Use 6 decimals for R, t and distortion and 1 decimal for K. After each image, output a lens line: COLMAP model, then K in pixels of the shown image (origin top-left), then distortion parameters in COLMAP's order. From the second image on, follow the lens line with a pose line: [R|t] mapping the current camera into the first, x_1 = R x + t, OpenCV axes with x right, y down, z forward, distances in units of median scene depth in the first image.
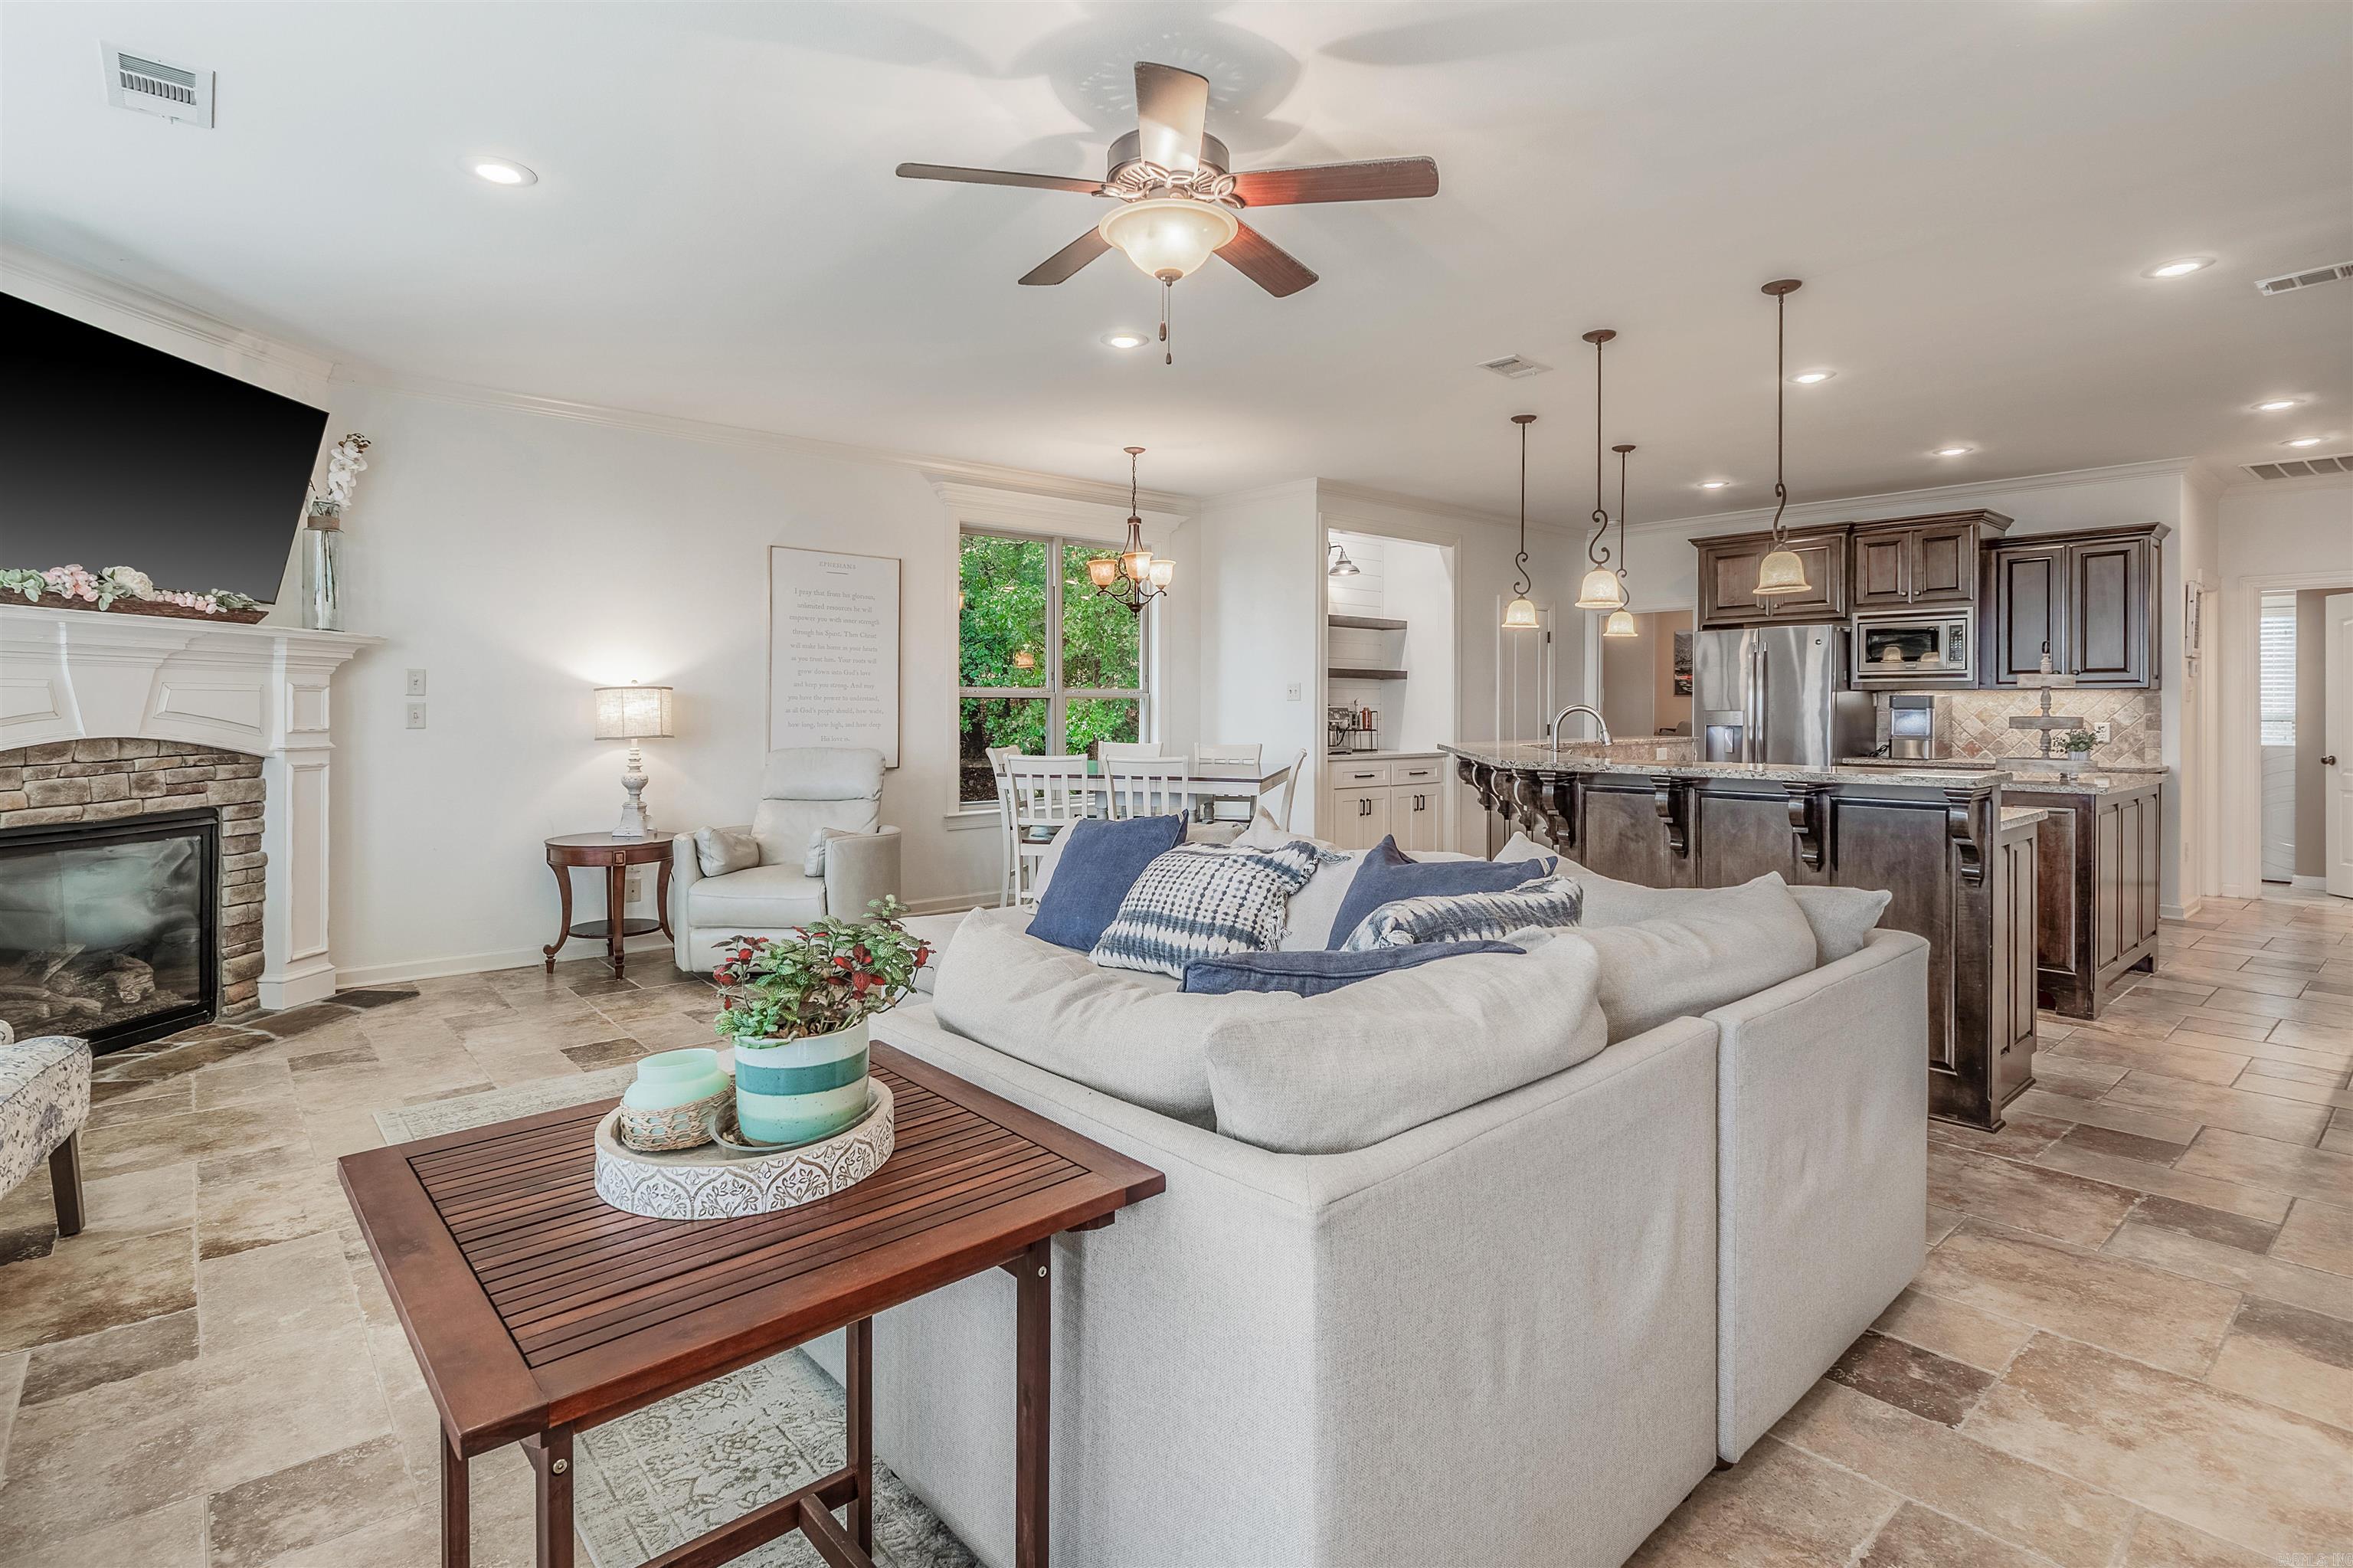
lens RADIAL K [[1154.4, 0, 1193.8], [0, 1154.4, 702.8], [0, 0, 1]] dist [-0.004231, 0.000274]
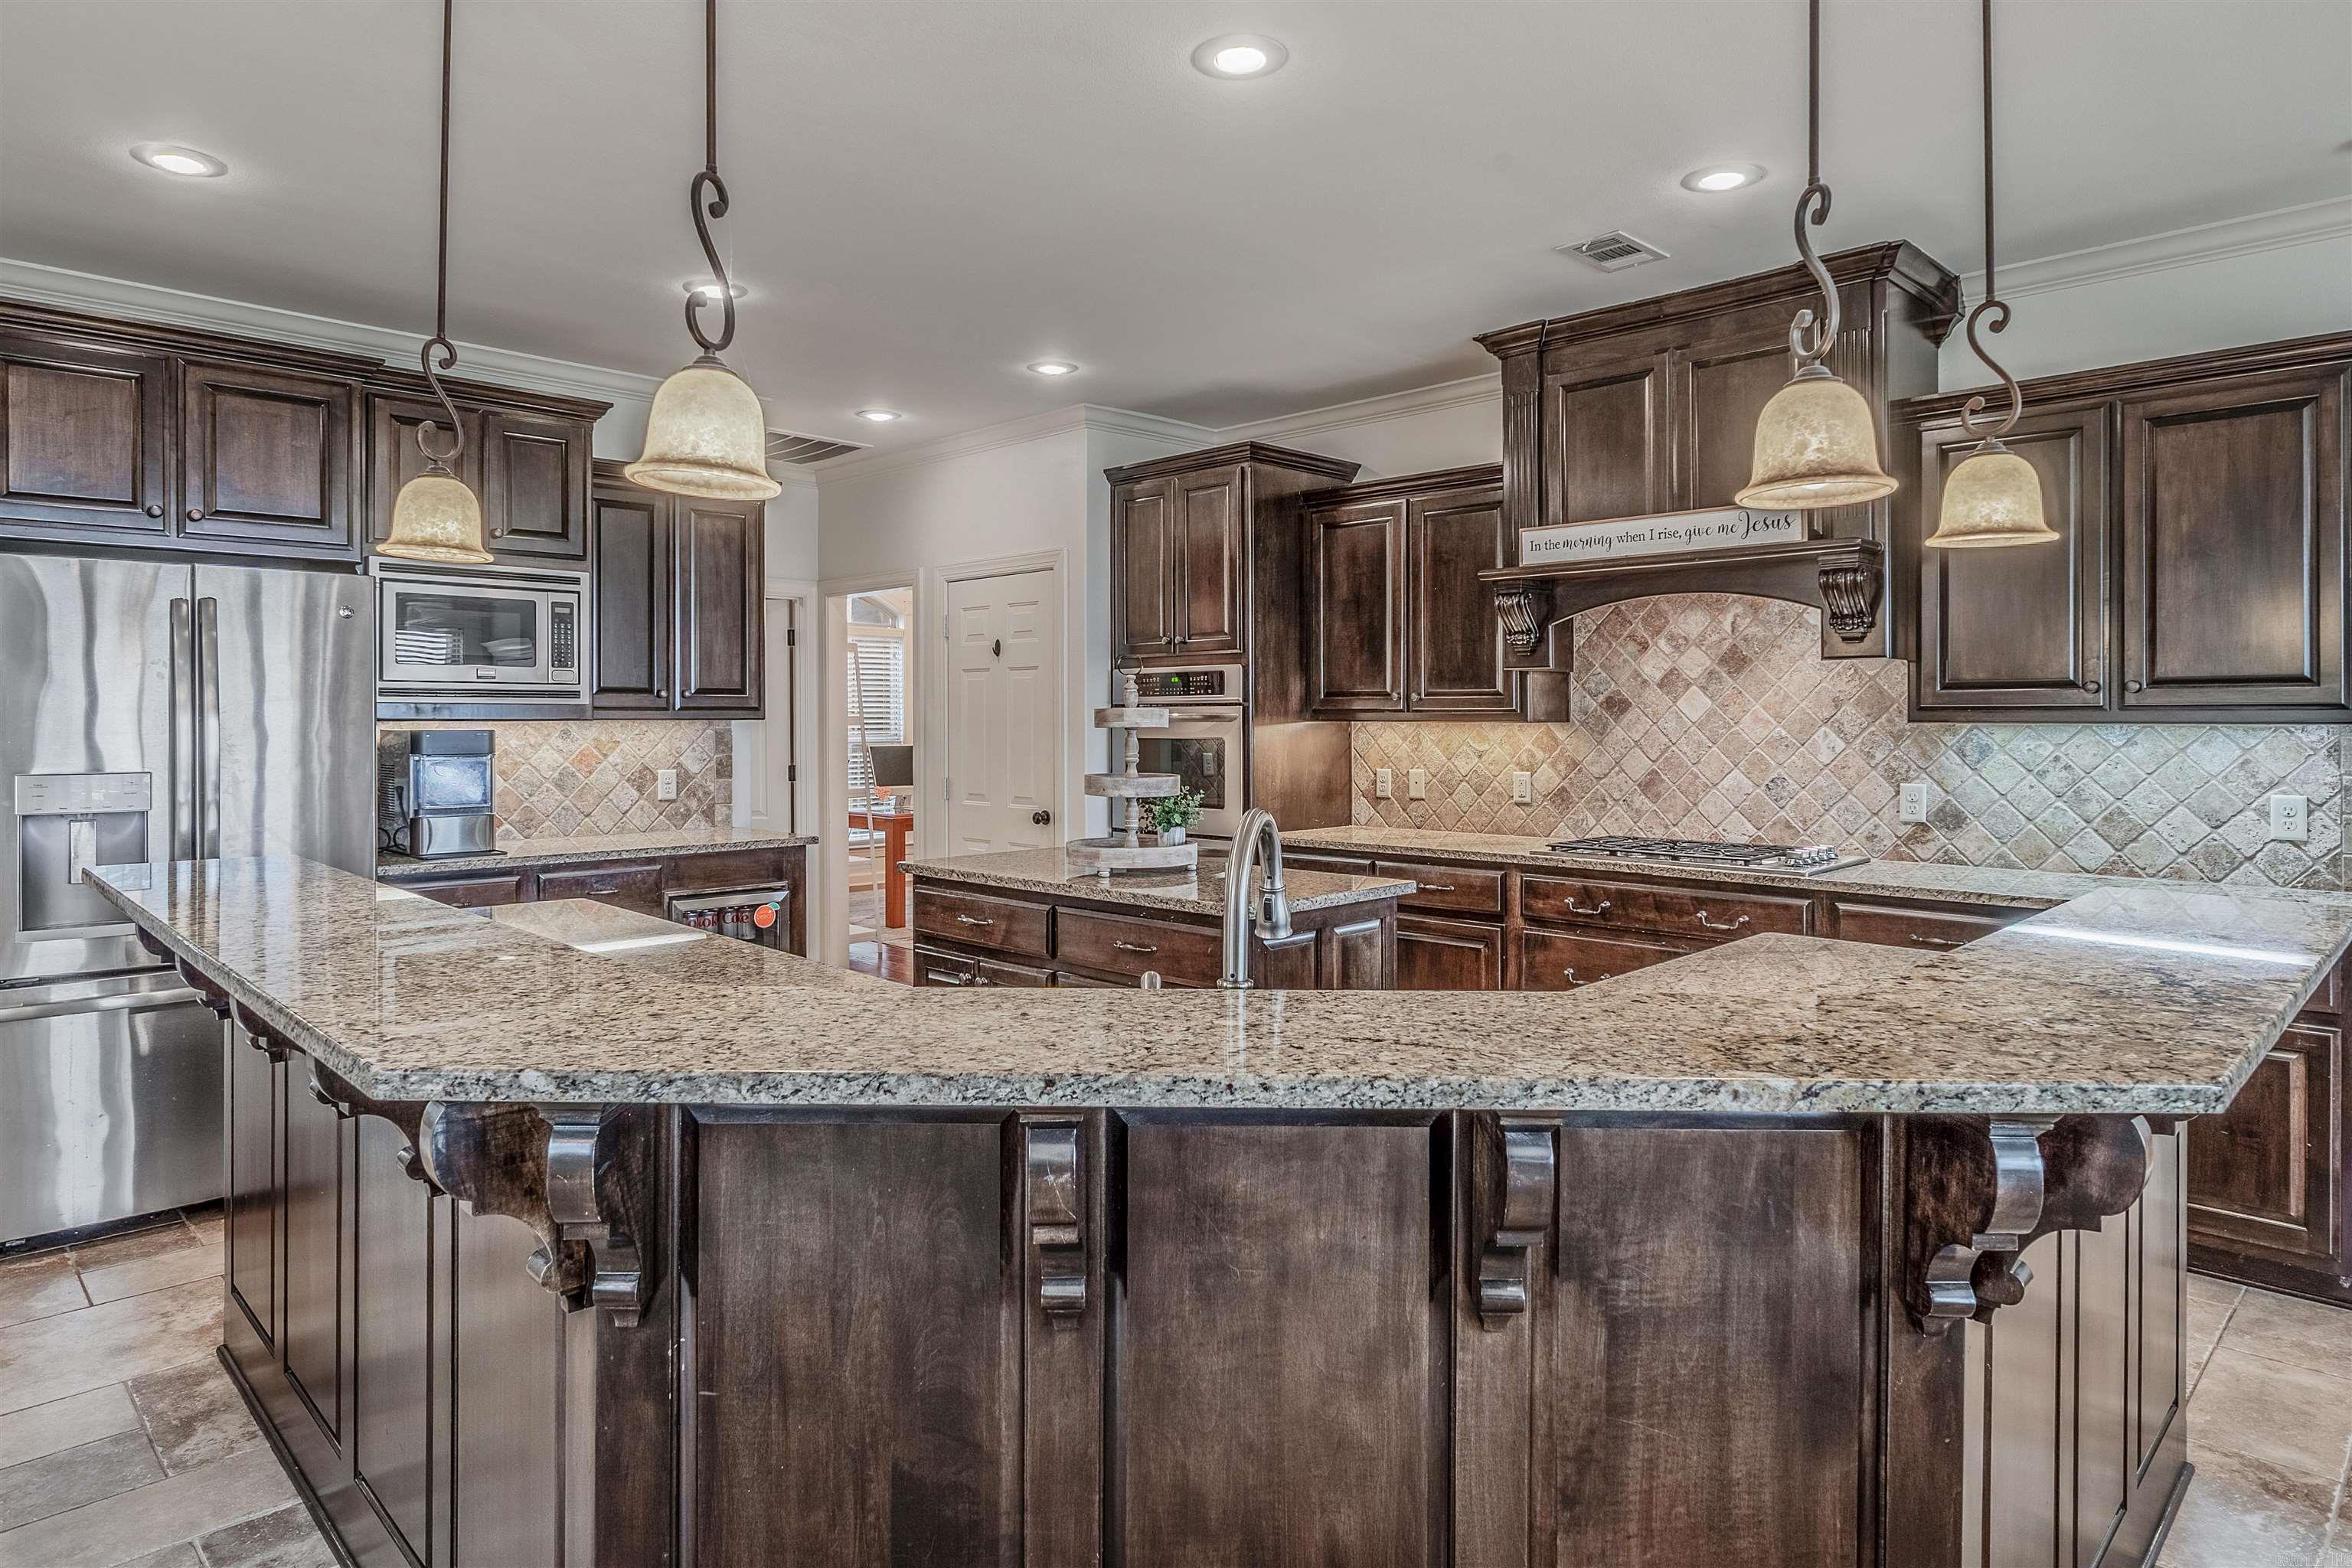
lens RADIAL K [[1354.1, 0, 1190.9], [0, 1354.1, 713.0], [0, 0, 1]] dist [0.001847, -0.001101]
pose [[-0.068892, 0.001584, 0.997623, -0.000771], [-0.004659, 0.999987, -0.001909, -0.023890], [-0.997613, -0.004779, -0.068884, 1.195643]]
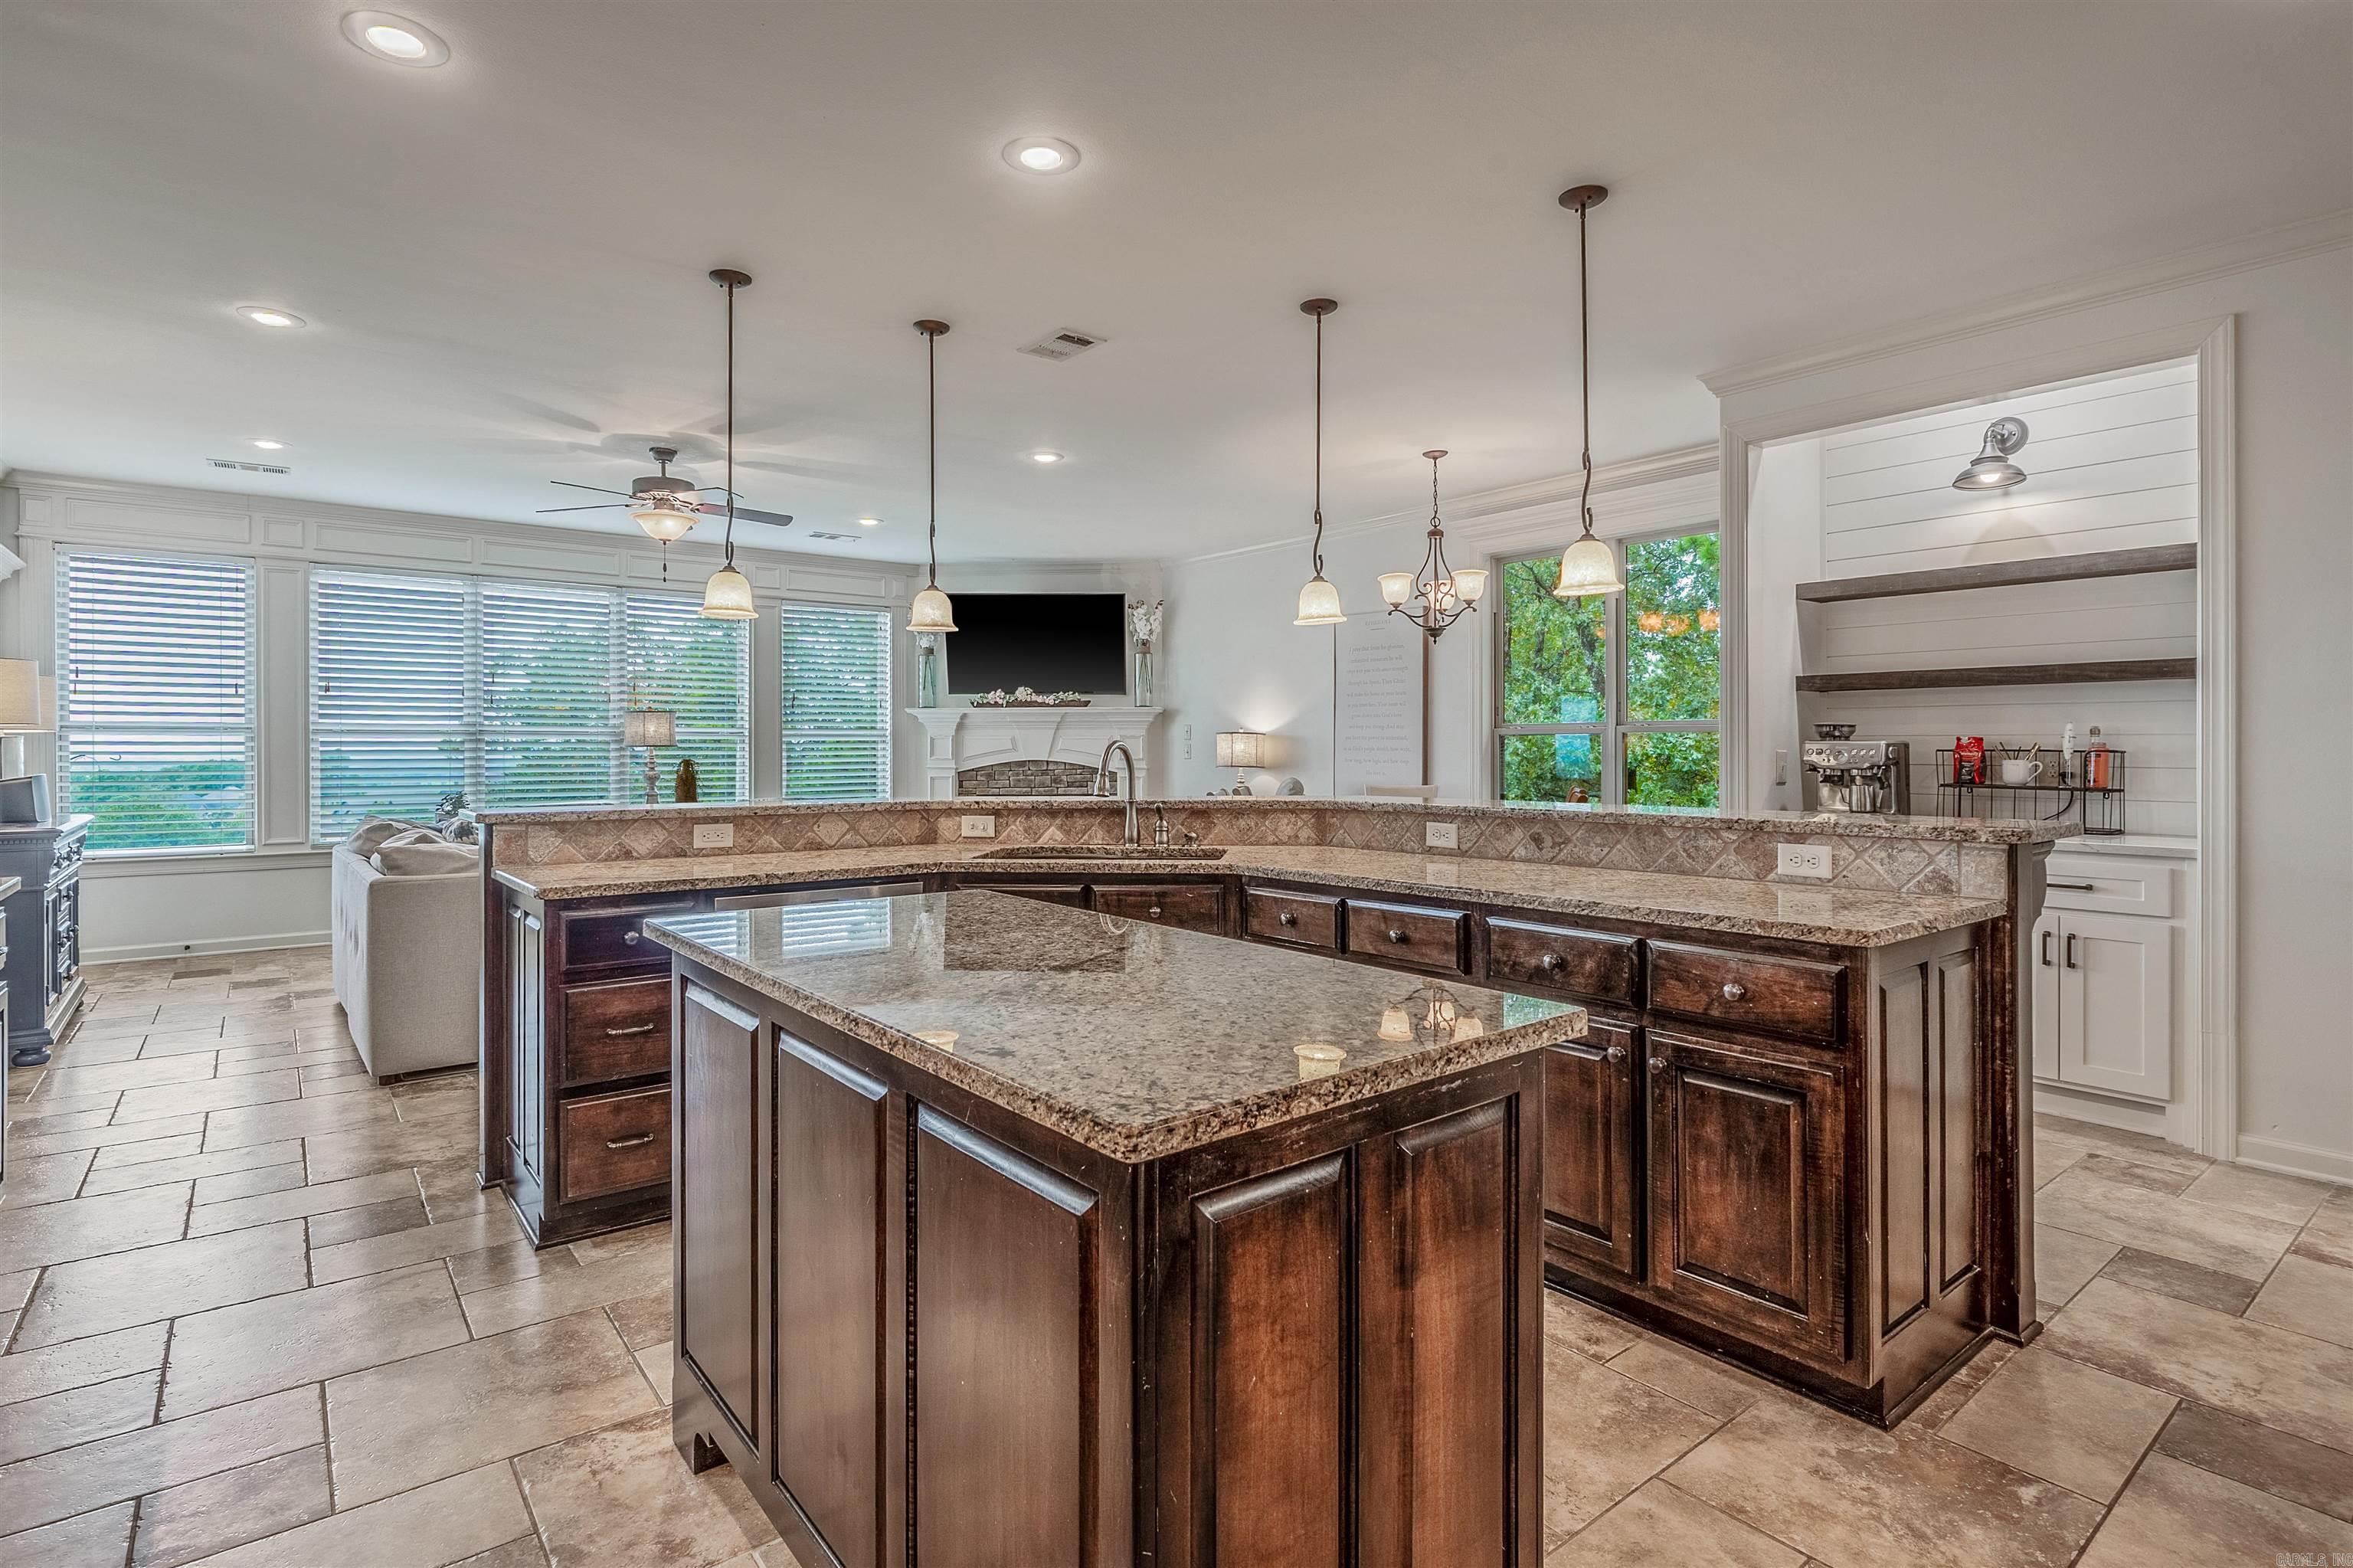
lens RADIAL K [[1154.4, 0, 1181.8], [0, 1154.4, 762.5], [0, 0, 1]] dist [-0.004231, 0.000274]
pose [[-0.048894, 0.011778, -0.998735, 1.239330], [0.005588, 0.999918, 0.011518, 0.009144], [0.998788, -0.005017, -0.048956, 1.246191]]
